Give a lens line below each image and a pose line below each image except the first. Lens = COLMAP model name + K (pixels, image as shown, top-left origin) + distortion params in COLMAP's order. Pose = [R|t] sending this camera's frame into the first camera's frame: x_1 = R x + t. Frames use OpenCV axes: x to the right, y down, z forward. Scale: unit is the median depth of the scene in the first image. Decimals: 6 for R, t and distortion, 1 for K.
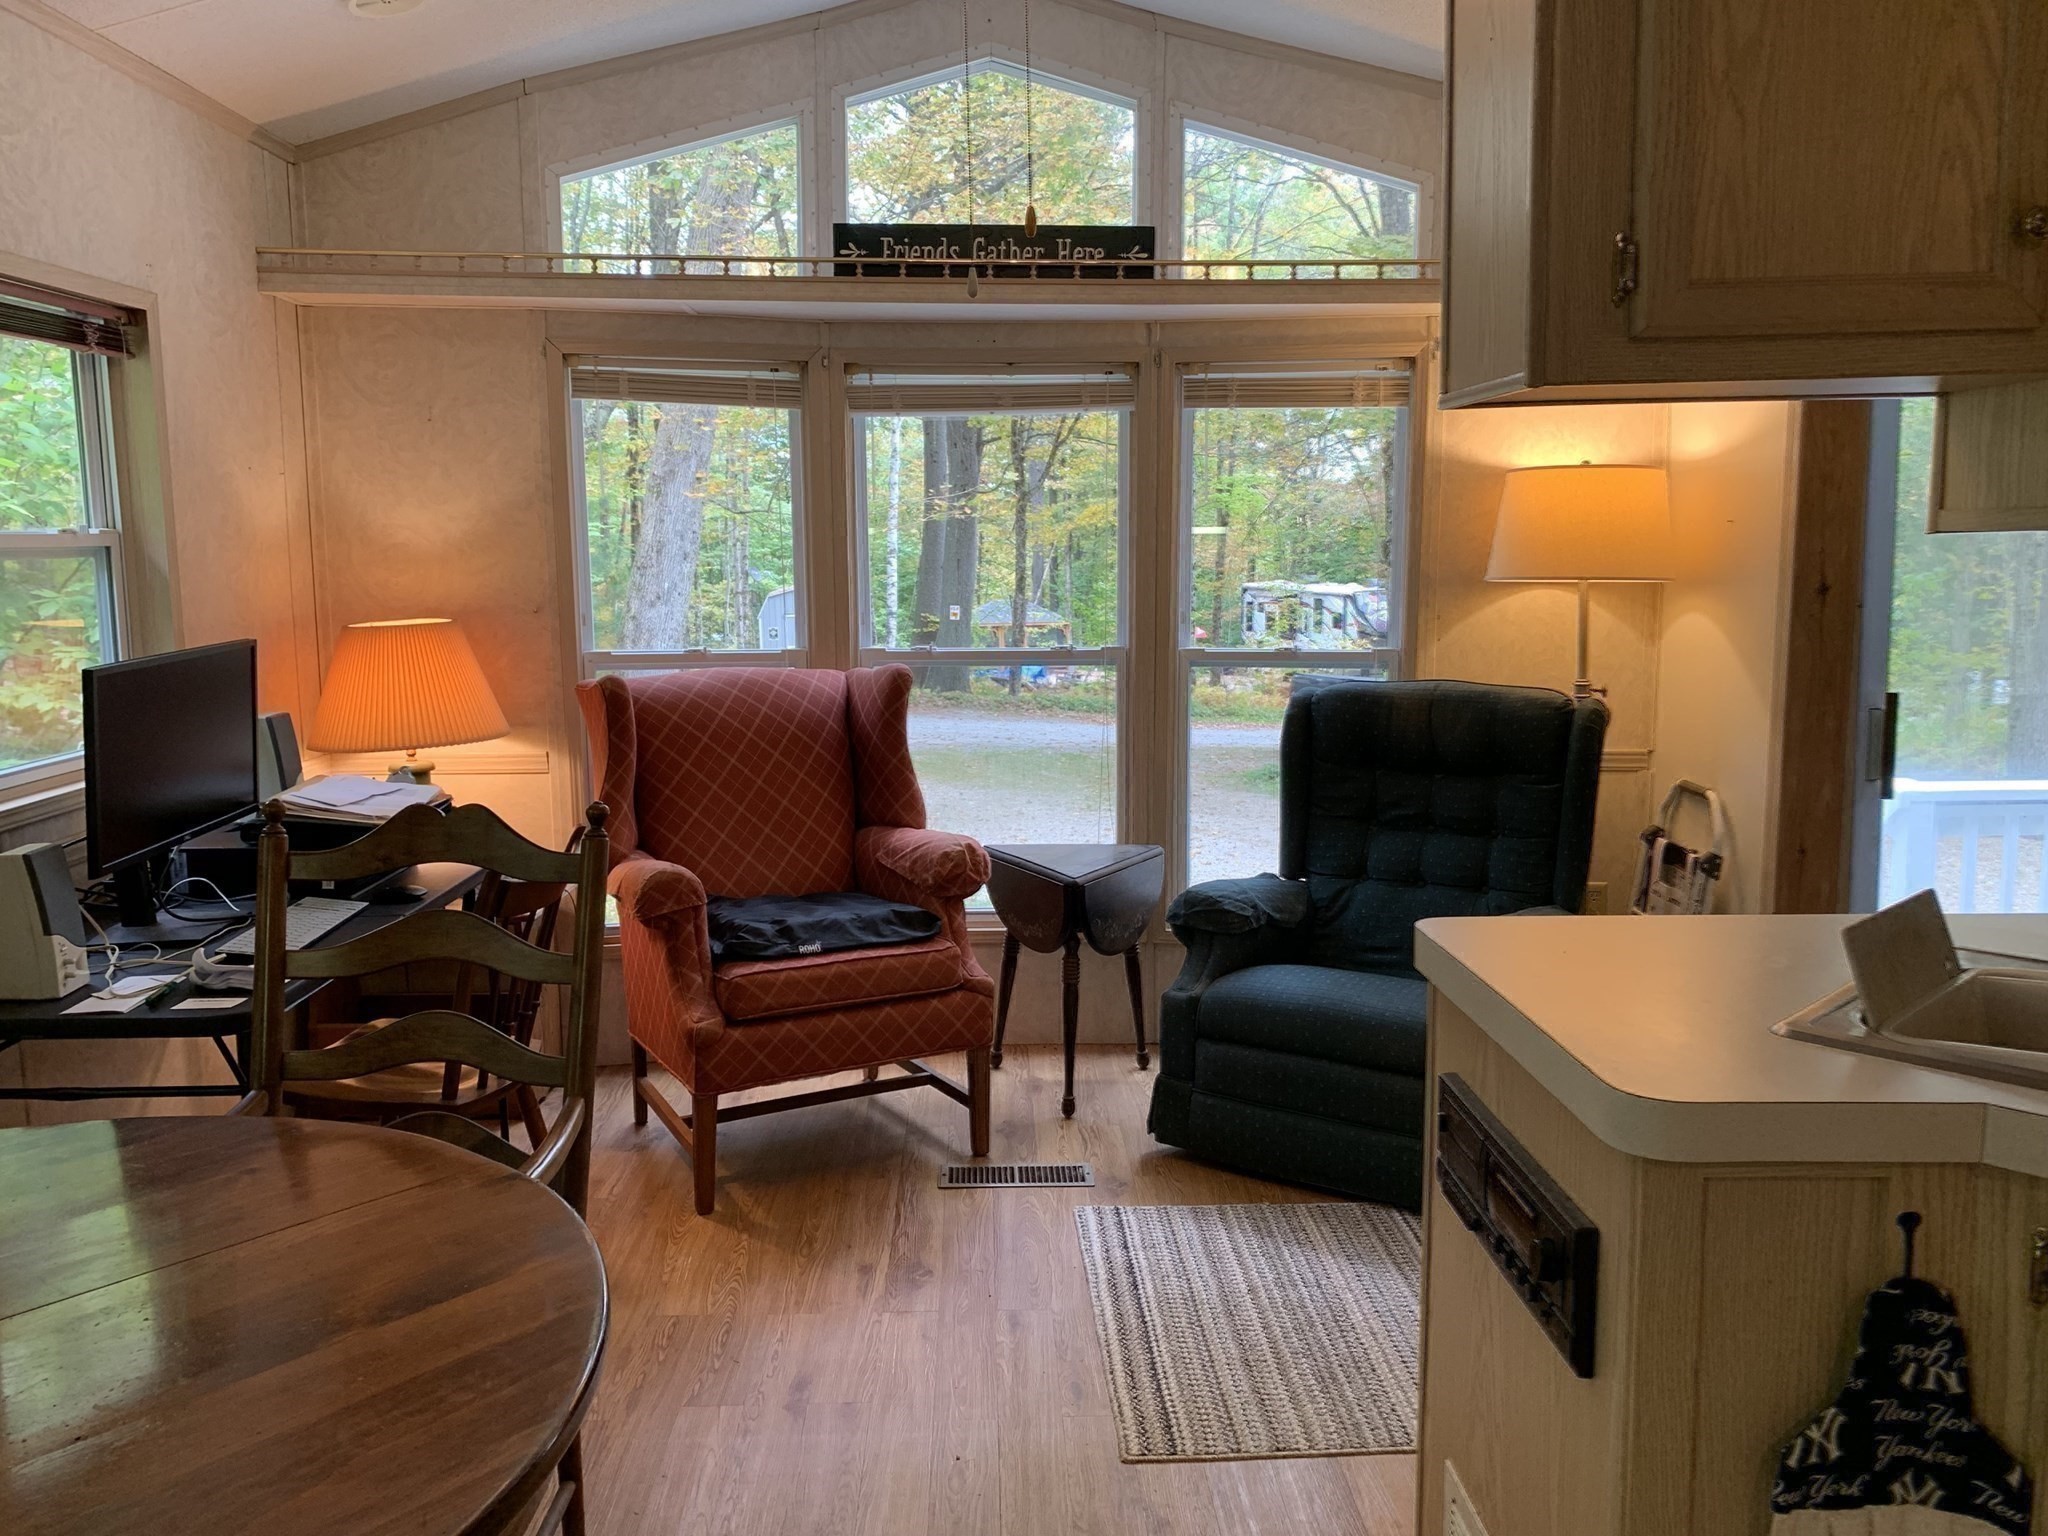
lens RADIAL K [[1579.7, 0, 1021.3], [0, 1579.7, 750.0], [0, 0, 1]] dist [0.063049, -0.081203]
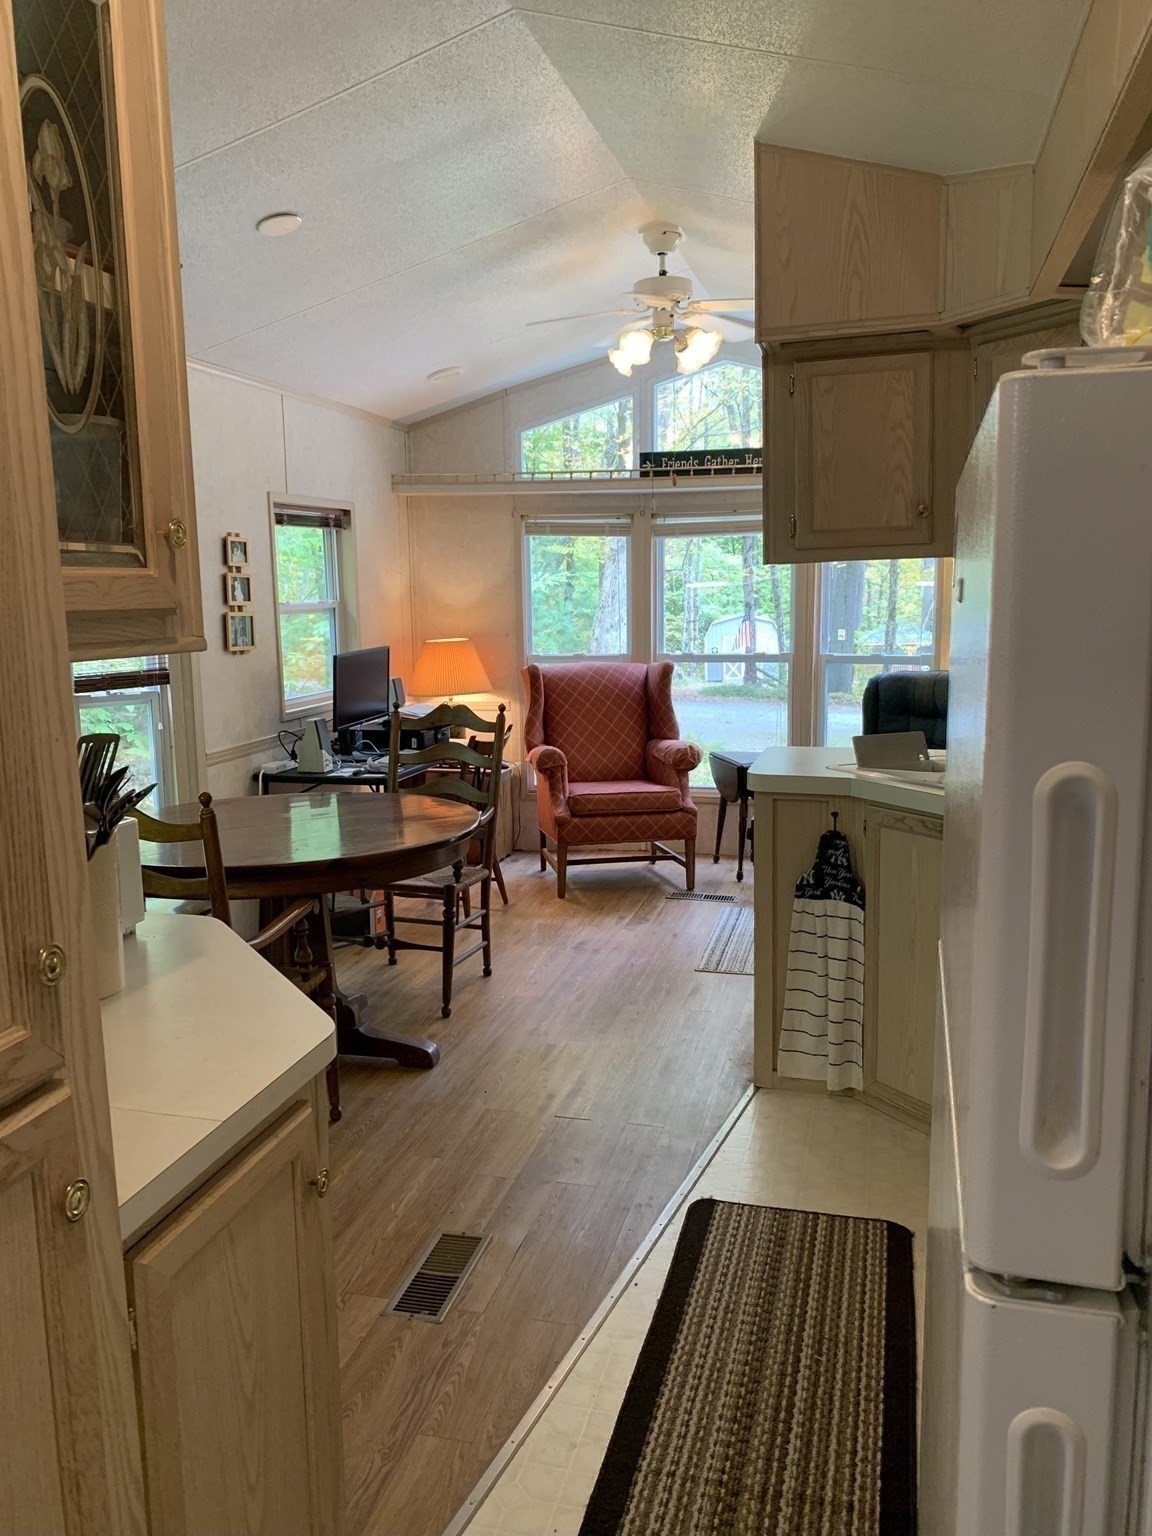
lens RADIAL K [[1163.1, 0, 576.0], [0, 1163.1, 768.0], [0, 0, 1]] dist [0.092942, -0.127344]
pose [[0.961114, 0.033835, -0.274071, 0.243955], [-0.026828, 0.999211, 0.029275, 0.047338], [0.274845, -0.020784, 0.961264, -0.538035]]
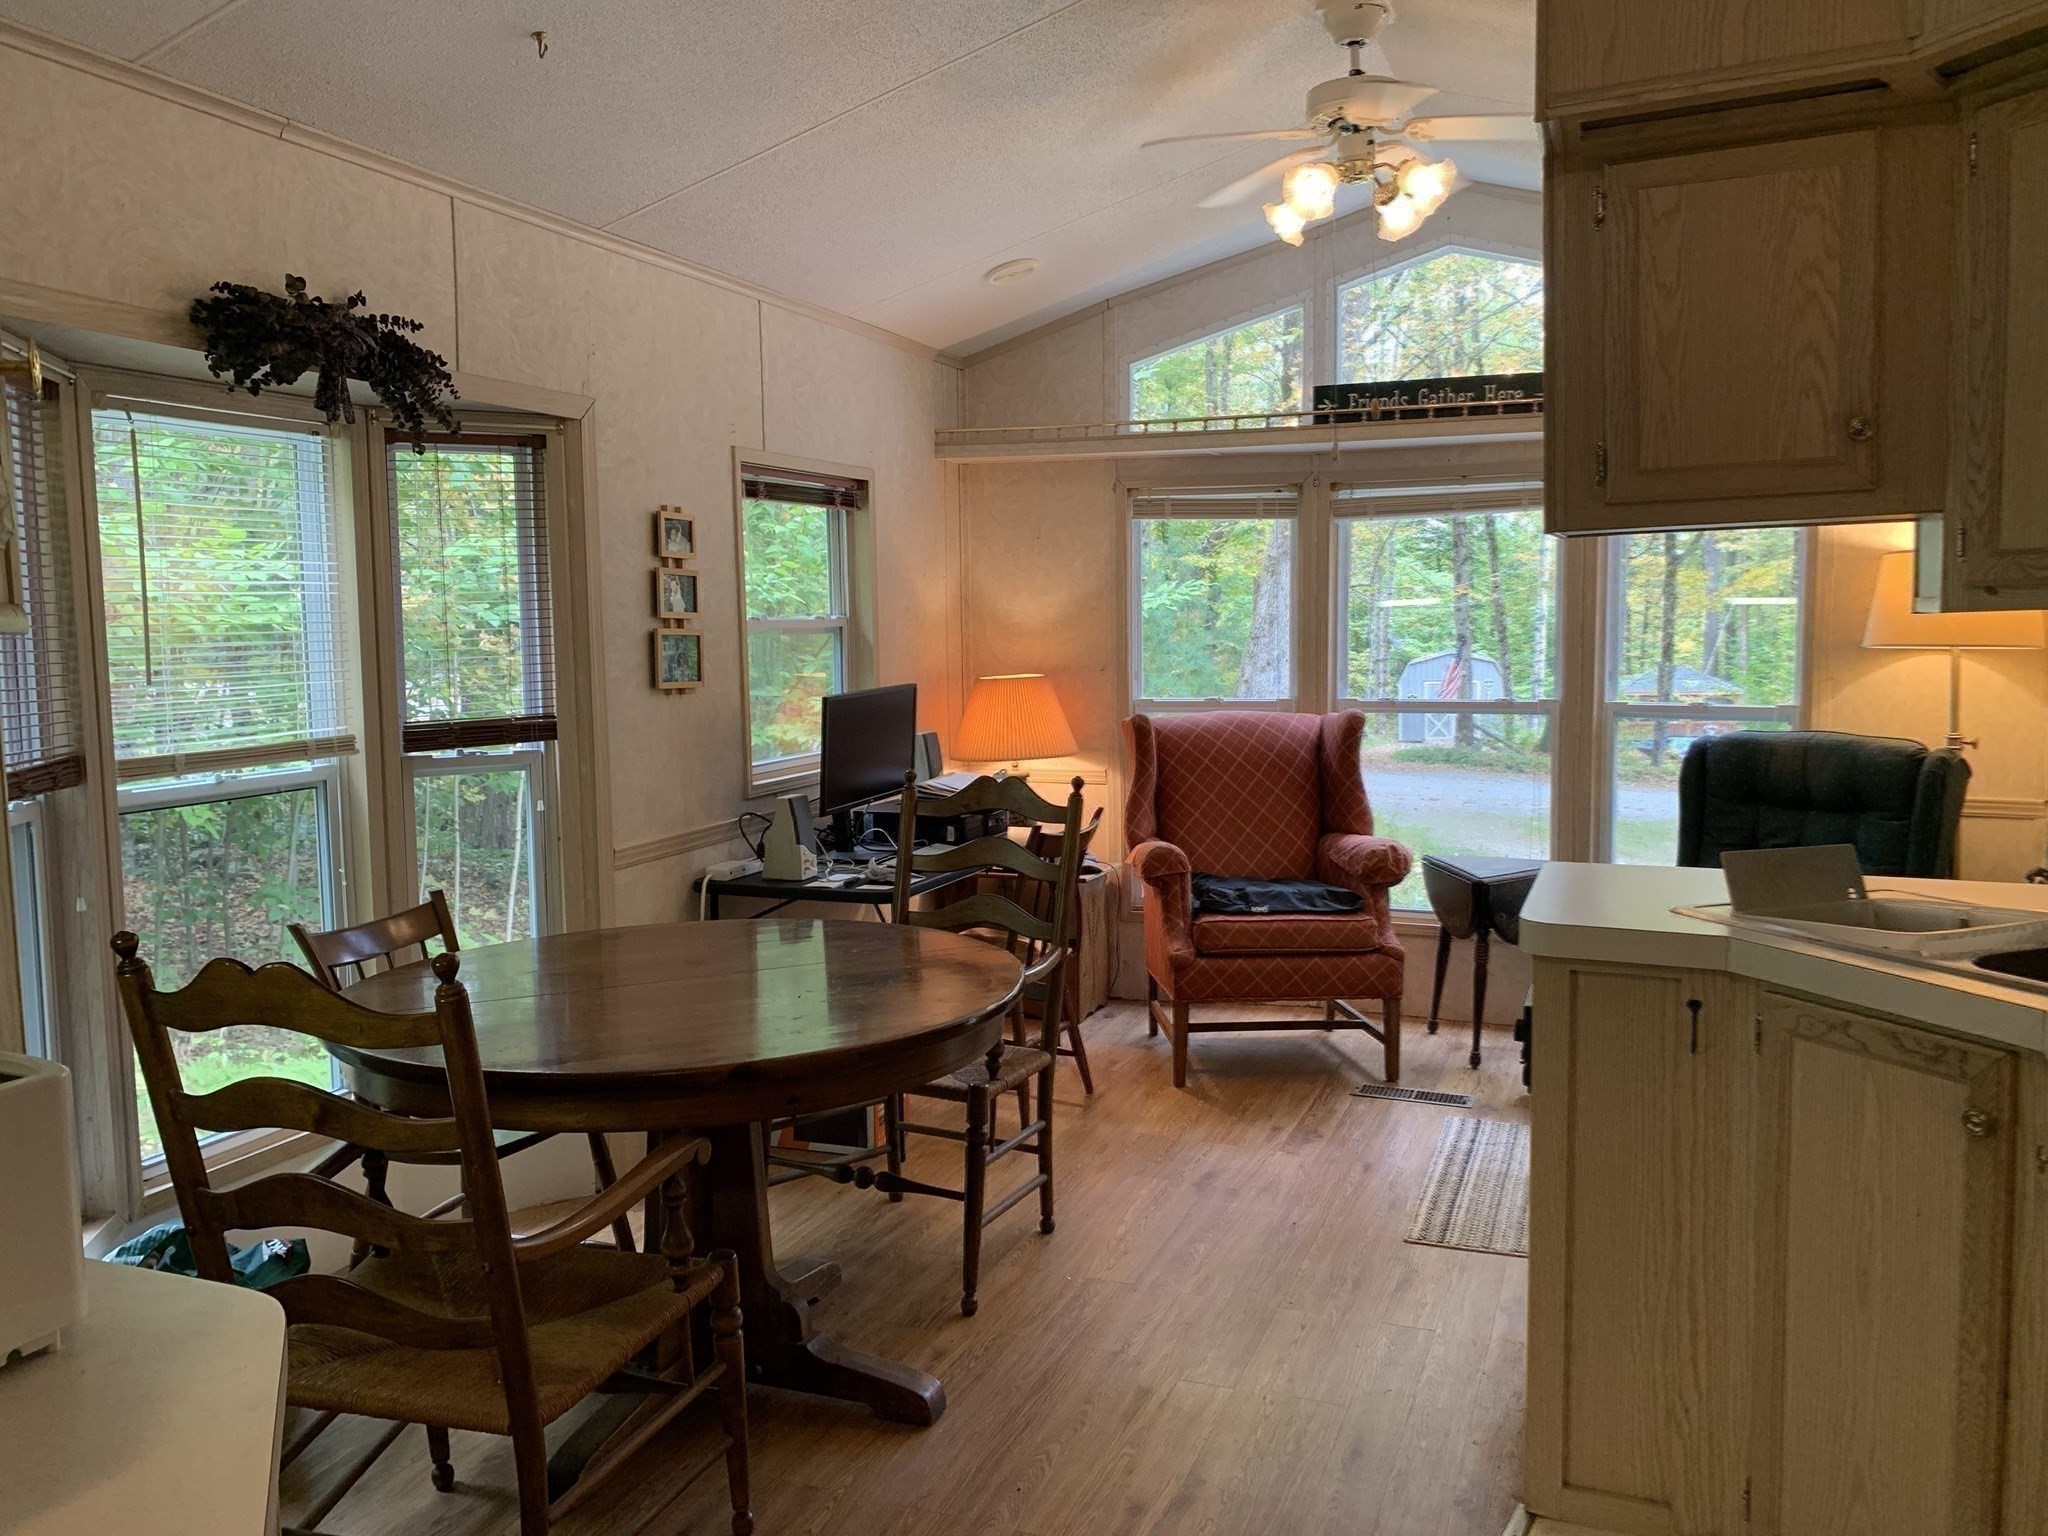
lens RADIAL K [[1550.8, 0, 1021.8], [0, 1550.8, 758.0], [0, 0, 1]] dist [0.092942, -0.127344]
pose [[0.917935, 0.028601, -0.395698, 0.192390], [-0.043144, 0.998679, -0.027900, 0.035595], [0.394378, 0.042682, 0.917957, -0.315456]]
